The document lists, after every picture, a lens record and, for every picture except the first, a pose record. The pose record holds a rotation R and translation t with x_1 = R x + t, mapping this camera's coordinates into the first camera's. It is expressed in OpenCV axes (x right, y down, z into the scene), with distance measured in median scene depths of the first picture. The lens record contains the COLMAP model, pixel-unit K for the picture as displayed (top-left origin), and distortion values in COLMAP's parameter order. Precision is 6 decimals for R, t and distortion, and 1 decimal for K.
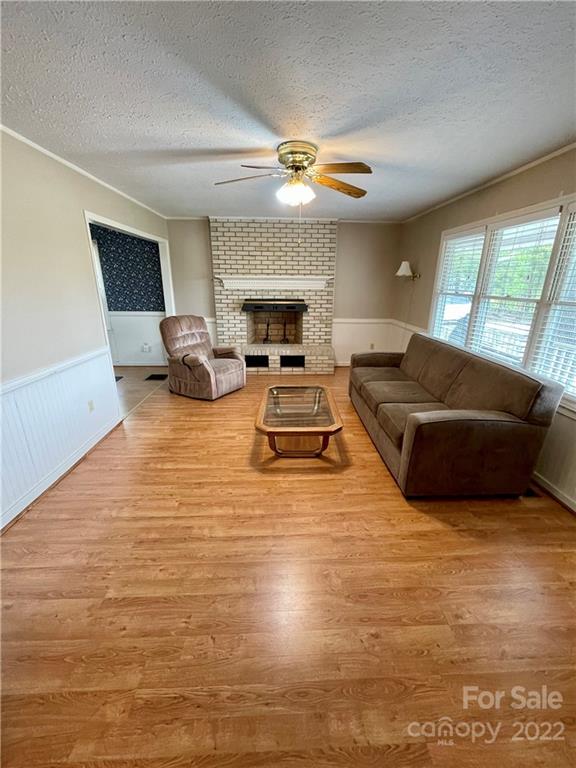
lens RADIAL K [[312.4, 0, 288.9], [0, 312.4, 382.8], [0, 0, 1]] dist [-0.005121, -0.000472]
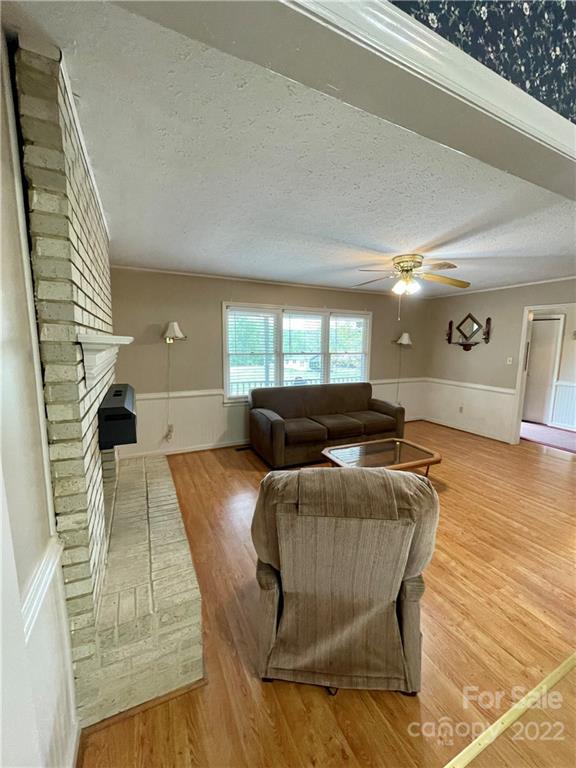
lens RADIAL K [[312.4, 0, 288.5], [0, 312.4, 383.6], [0, 0, 1]] dist [-0.005121, -0.000472]
pose [[-0.402669, -0.140367, 0.904519, -0.656908], [0.267656, 0.926926, 0.262998, -0.440630], [-0.875339, 0.348002, -0.335674, 1.276576]]
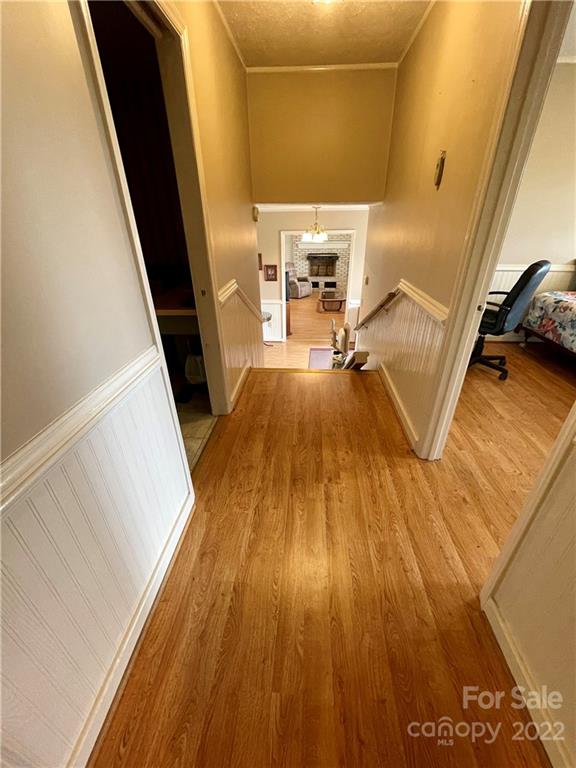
lens RADIAL K [[312.4, 0, 287.8], [0, 312.4, 384.8], [0, 0, 1]] dist [-0.005121, -0.000472]
pose [[0.993346, 0.030007, -0.111190, -0.025914], [-0.008891, 0.982559, 0.185741, 0.273656], [0.114824, -0.183516, 0.976287, -1.613386]]
